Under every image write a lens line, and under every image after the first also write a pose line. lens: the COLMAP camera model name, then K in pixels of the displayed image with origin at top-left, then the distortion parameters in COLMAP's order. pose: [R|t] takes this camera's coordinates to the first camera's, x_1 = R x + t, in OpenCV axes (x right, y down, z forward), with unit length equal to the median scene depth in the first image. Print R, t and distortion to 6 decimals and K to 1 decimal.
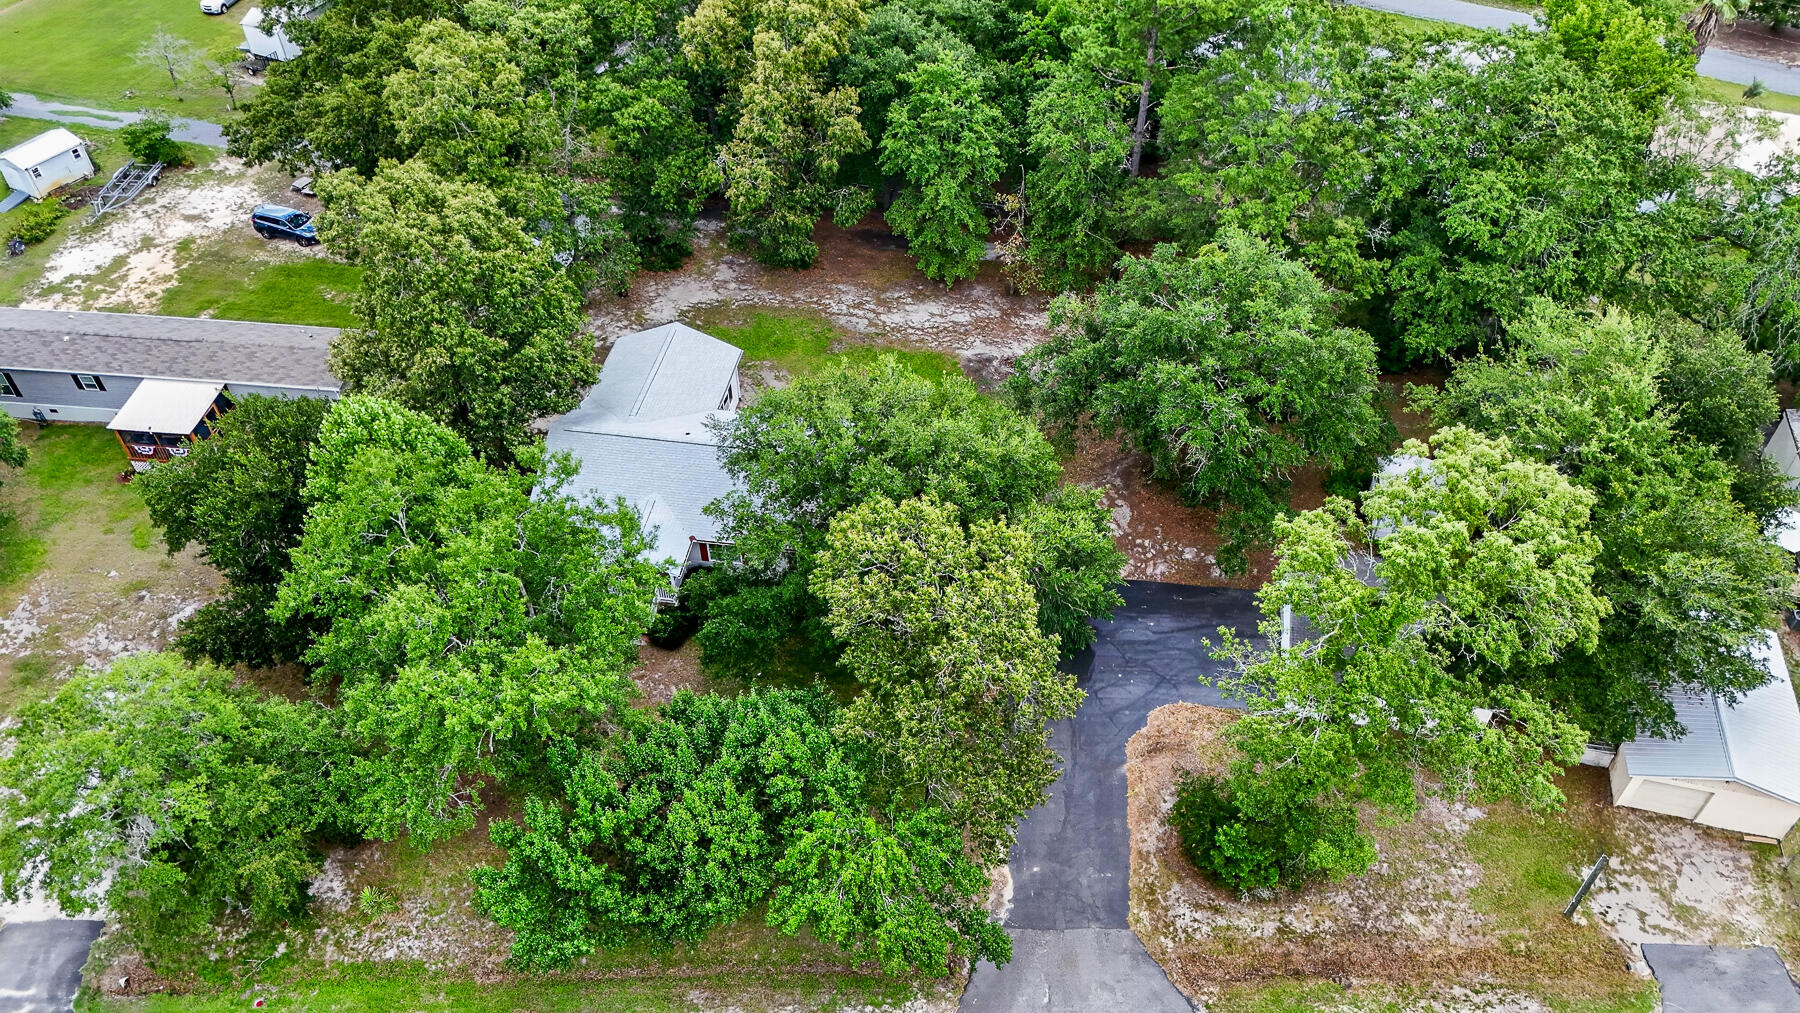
lens RADIAL K [[1362.6, 0, 900.0], [0, 1362.6, 506.5], [0, 0, 1]] dist [0.050701, -0.003113]
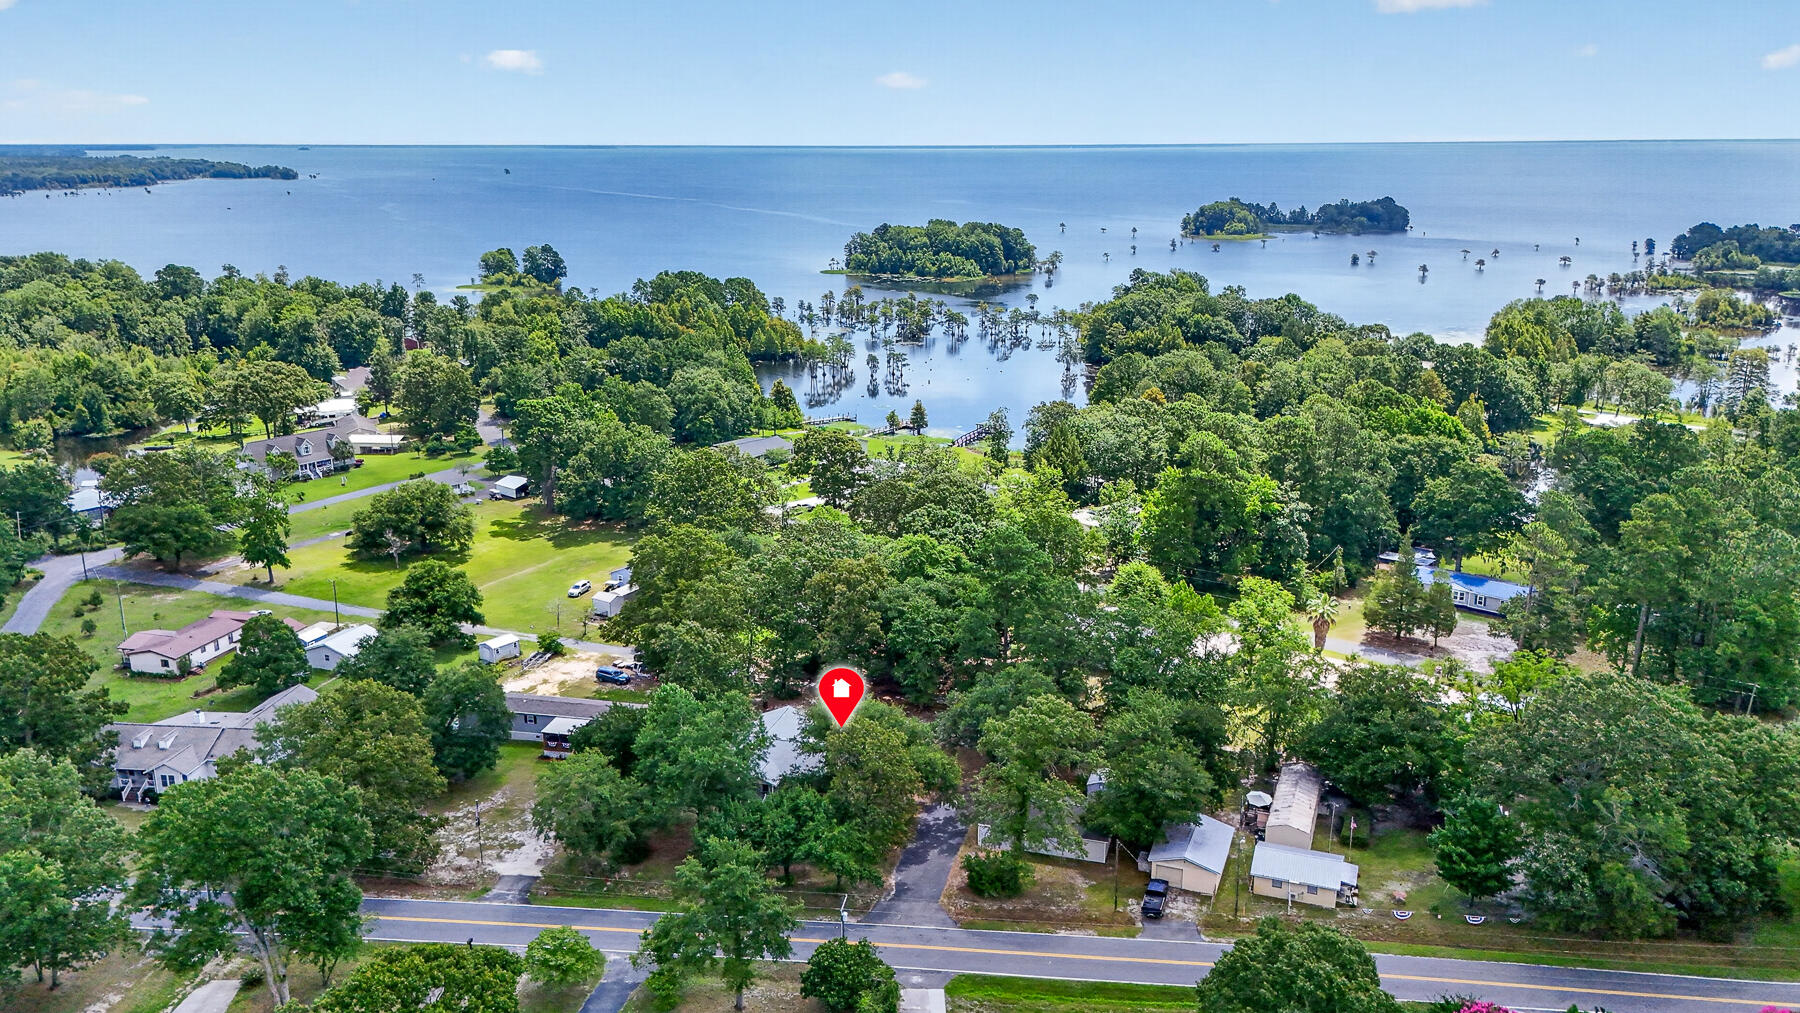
lens RADIAL K [[1362.6, 0, 900.0], [0, 1362.6, 506.5], [0, 0, 1]] dist [0.050701, -0.003113]
pose [[0.993033, 0.038927, -0.111218, 0.245303], [-0.086363, 0.882559, -0.462203, 0.585174], [0.080164, 0.468588, 0.879772, -1.075860]]
